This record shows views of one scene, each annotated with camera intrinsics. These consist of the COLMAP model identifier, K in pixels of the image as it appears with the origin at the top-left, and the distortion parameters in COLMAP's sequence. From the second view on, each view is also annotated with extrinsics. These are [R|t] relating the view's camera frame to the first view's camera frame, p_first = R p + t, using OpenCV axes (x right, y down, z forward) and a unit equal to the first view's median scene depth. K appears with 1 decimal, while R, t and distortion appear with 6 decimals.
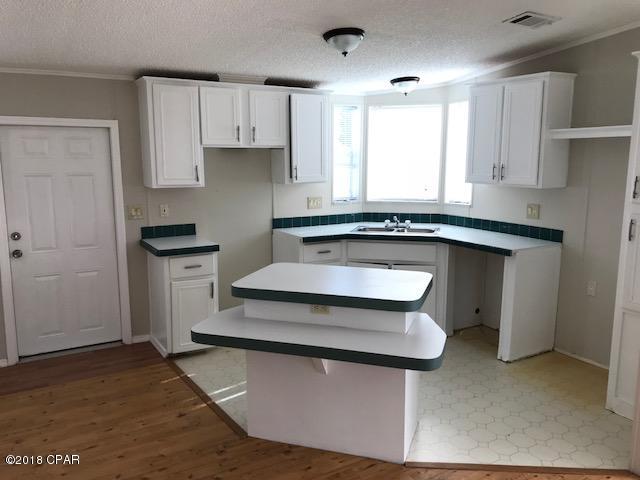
lens RADIAL K [[525.3, 0, 319.1], [0, 525.3, 237.7], [0, 0, 1]] dist [0.021583, -0.019795]
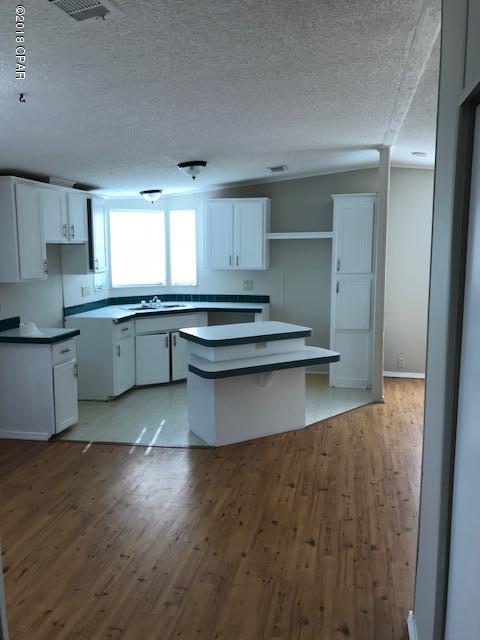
lens RADIAL K [[525.3, 0, 245.1], [0, 525.3, 321.0], [0, 0, 1]] dist [0.021583, -0.019795]
pose [[0.670904, -0.104983, 0.734075, -0.729689], [0.120810, 0.992176, 0.031482, 0.003753], [-0.731637, 0.067562, 0.678338, -0.026621]]
